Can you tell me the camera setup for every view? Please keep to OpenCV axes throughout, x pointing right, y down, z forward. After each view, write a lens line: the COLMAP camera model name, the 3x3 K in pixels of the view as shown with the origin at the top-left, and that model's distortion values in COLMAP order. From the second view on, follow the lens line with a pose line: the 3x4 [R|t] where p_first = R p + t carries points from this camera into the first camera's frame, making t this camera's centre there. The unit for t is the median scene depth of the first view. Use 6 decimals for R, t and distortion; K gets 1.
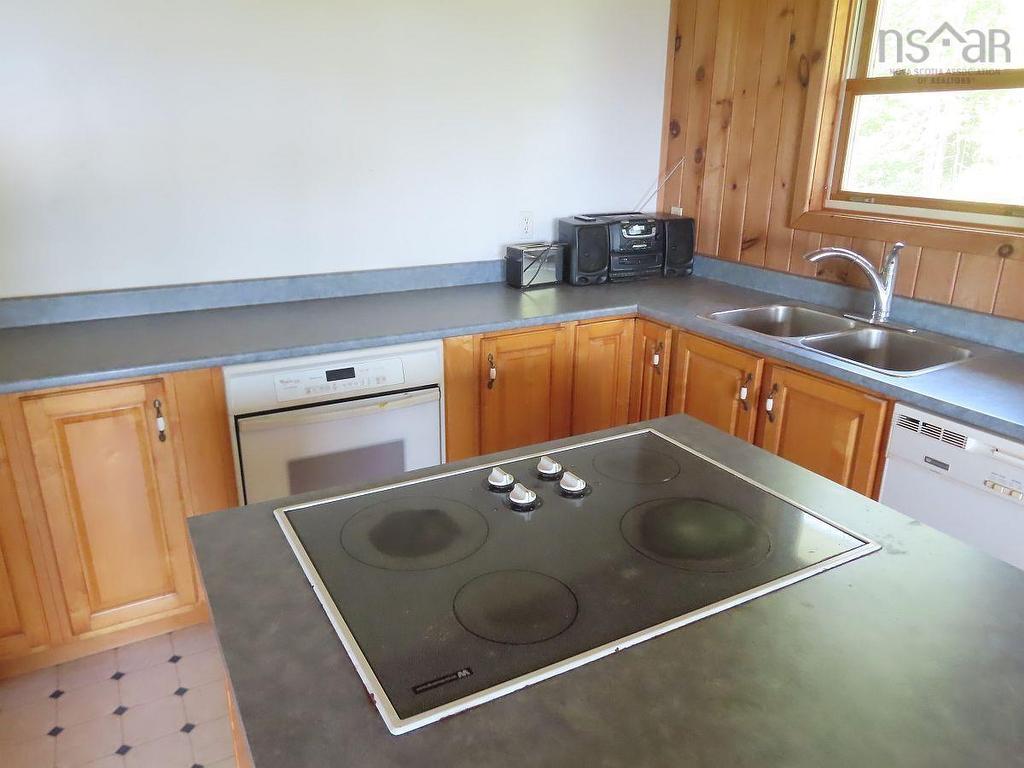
lens RADIAL K [[735.9, 0, 508.7], [0, 735.9, 387.1], [0, 0, 1]] dist [-0.007279, 0.001796]
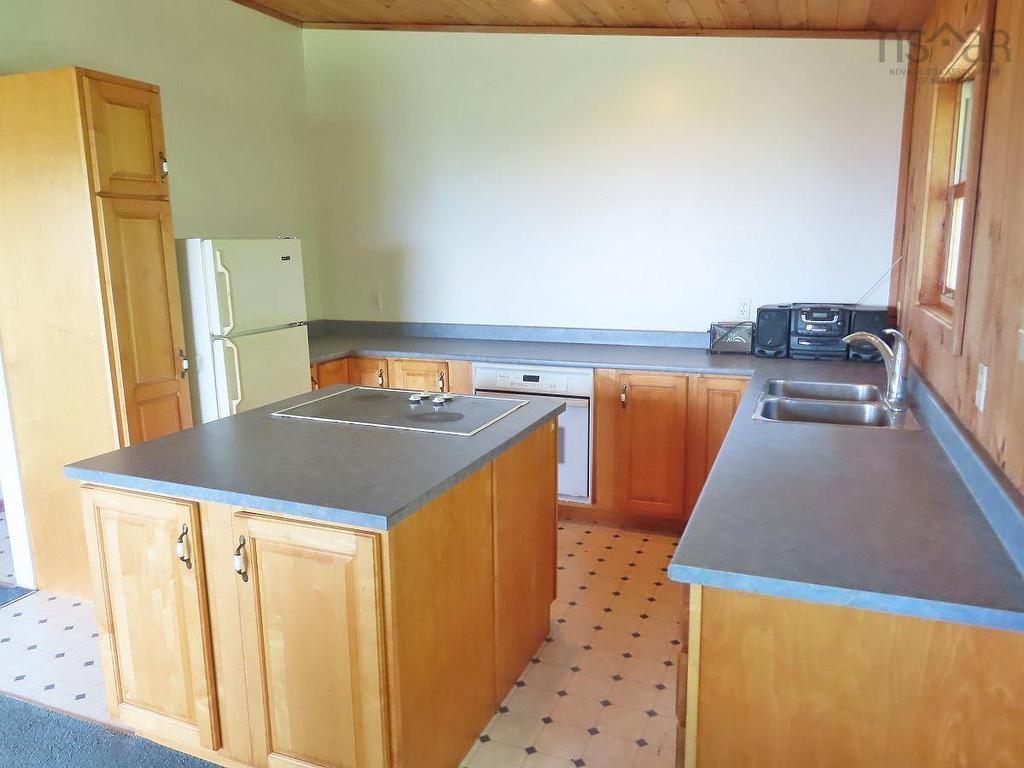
lens RADIAL K [[735.9, 0, 508.7], [0, 735.9, 387.1], [0, 0, 1]] dist [-0.007279, 0.001796]
pose [[0.614322, 0.132728, -0.777812, 0.986638], [-0.234122, 0.972021, -0.019044, 0.043259], [0.753522, 0.193802, 0.628208, -0.113890]]
